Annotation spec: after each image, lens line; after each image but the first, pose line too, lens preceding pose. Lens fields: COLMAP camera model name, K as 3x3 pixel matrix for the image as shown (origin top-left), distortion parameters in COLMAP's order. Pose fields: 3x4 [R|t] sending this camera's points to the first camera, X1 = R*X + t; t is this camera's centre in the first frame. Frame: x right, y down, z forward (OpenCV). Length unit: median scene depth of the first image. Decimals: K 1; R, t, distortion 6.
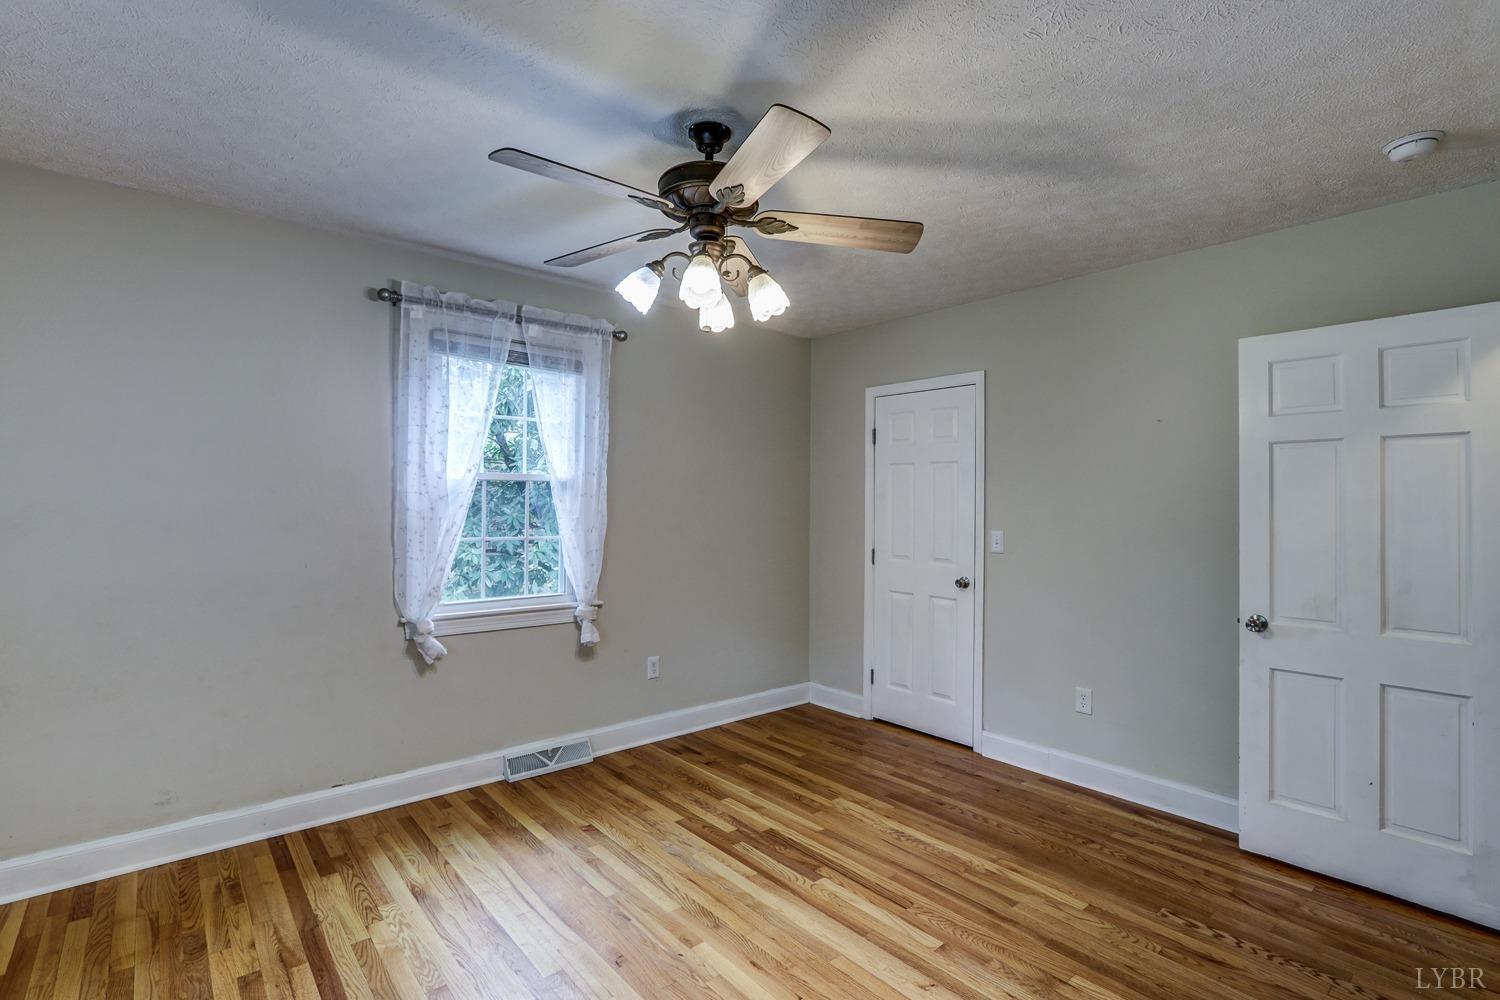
lens RADIAL K [[698.9, 0, 741.2], [0, 698.9, 498.2], [0, 0, 1]] dist [-0.013589, 0.000235]
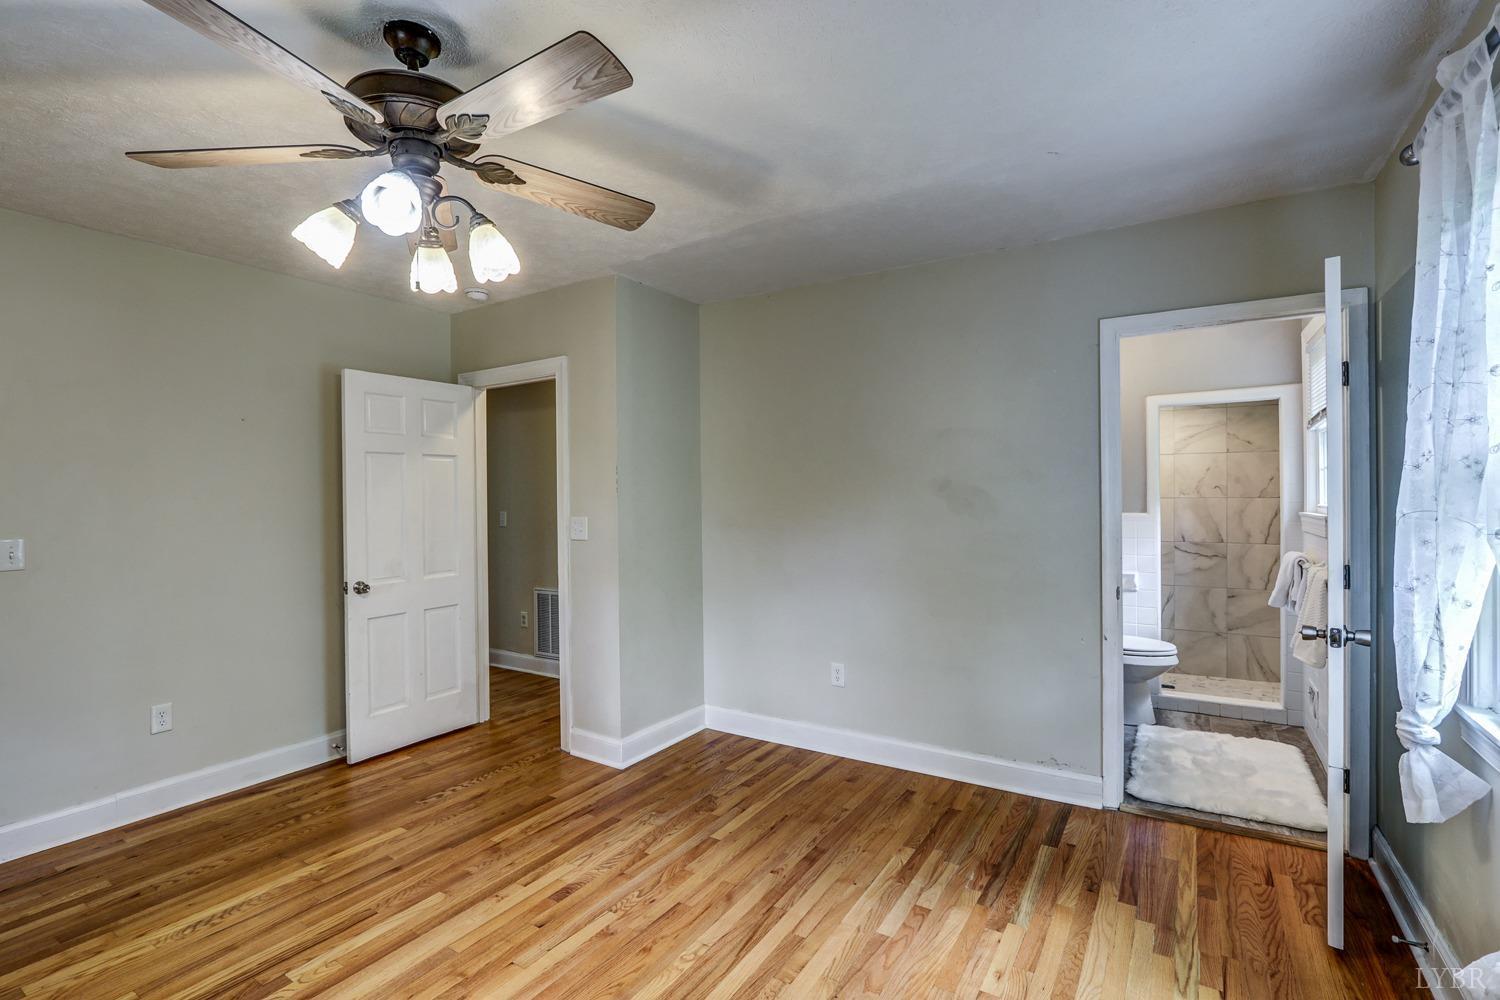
lens RADIAL K [[698.9, 0, 745.8], [0, 698.9, 499.2], [0, 0, 1]] dist [-0.013589, 0.000235]
pose [[-0.307800, -0.011425, 0.951383, -0.735852], [-0.003367, 0.999935, 0.010919, -0.004688], [-0.951445, 0.000158, -0.307818, 0.700350]]
